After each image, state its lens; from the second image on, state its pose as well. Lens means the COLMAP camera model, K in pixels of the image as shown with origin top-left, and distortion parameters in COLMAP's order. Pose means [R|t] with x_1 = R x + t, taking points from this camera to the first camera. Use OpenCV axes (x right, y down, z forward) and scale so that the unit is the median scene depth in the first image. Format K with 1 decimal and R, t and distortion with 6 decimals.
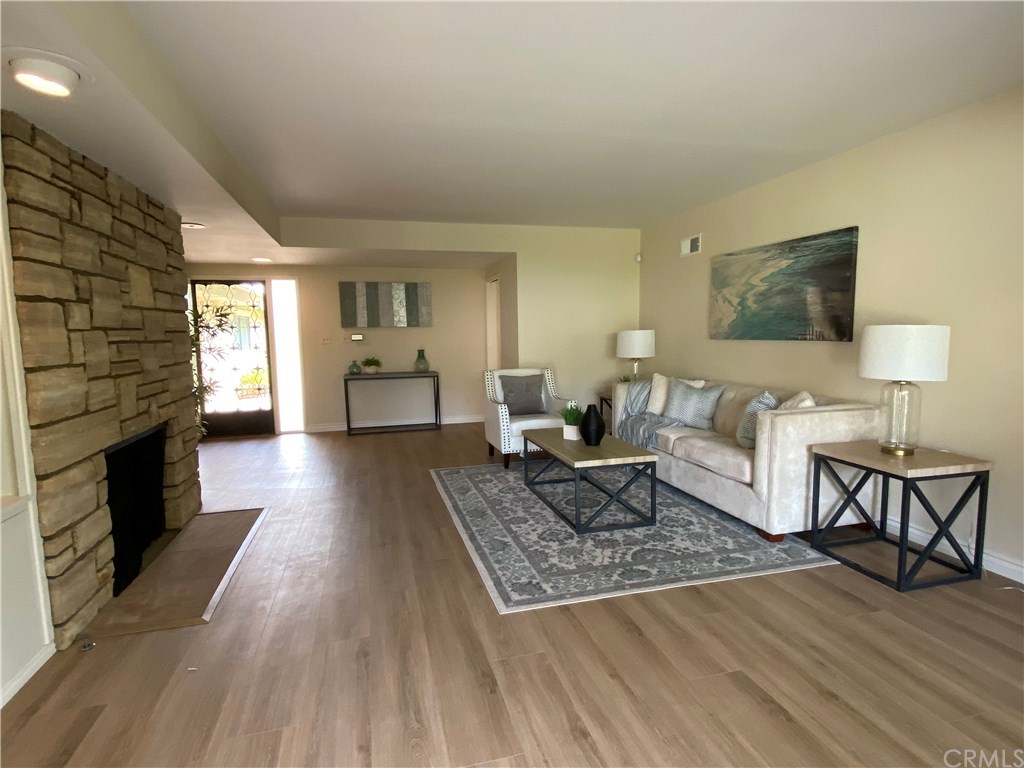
lens RADIAL K [[538.7, 0, 511.2], [0, 538.7, 385.2], [0, 0, 1]] dist [0.011068, -0.008229]
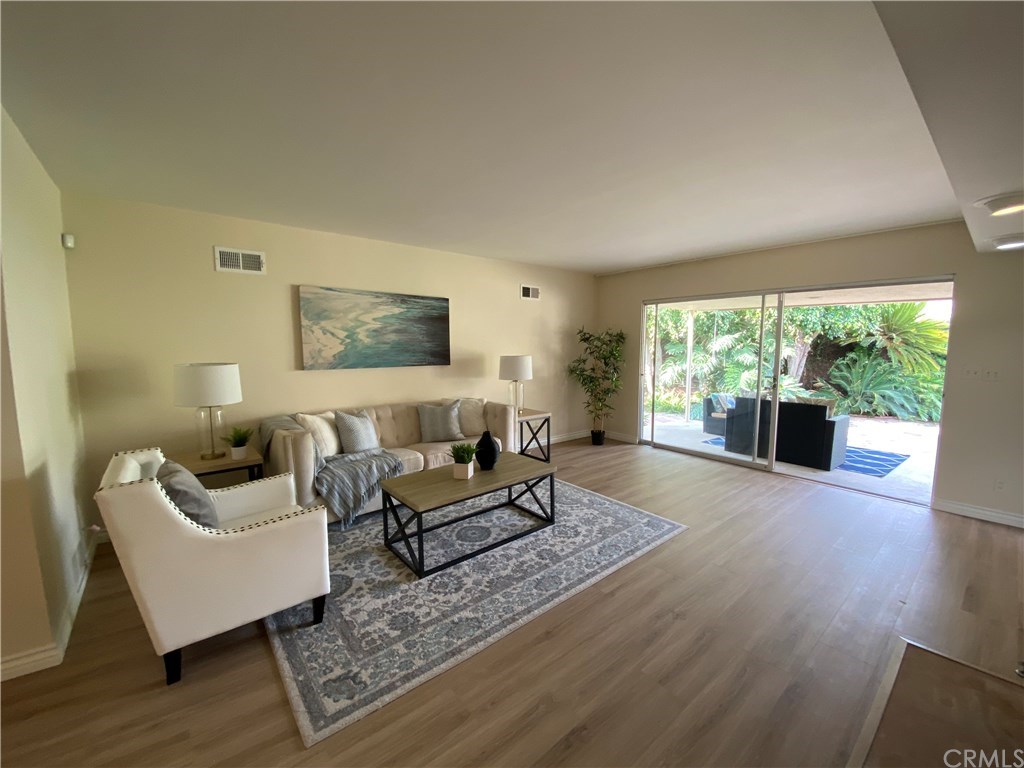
lens RADIAL K [[409.6, 0, 510.9], [0, 409.6, 384.5], [0, 0, 1]] dist [-0.002008, -0.006851]
pose [[-0.413453, -0.078386, 0.907145, -0.652847], [0.099284, 0.986466, 0.130492, -0.172513], [-0.905096, 0.144017, -0.400075, 1.383294]]
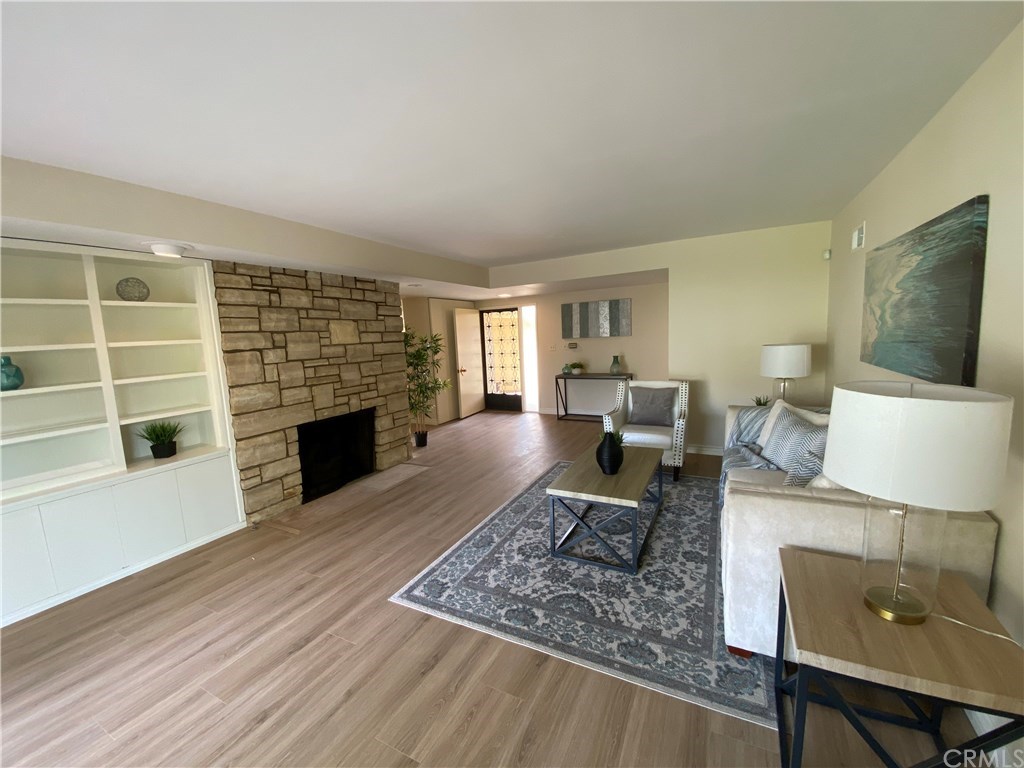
lens RADIAL K [[409.6, 0, 516.0], [0, 409.6, 386.1], [0, 0, 1]] dist [-0.002008, -0.006851]
pose [[0.744942, 0.068774, -0.663574, 0.565314], [-0.034996, 0.997331, 0.064078, -0.102566], [0.666210, -0.024512, 0.745361, 0.351241]]
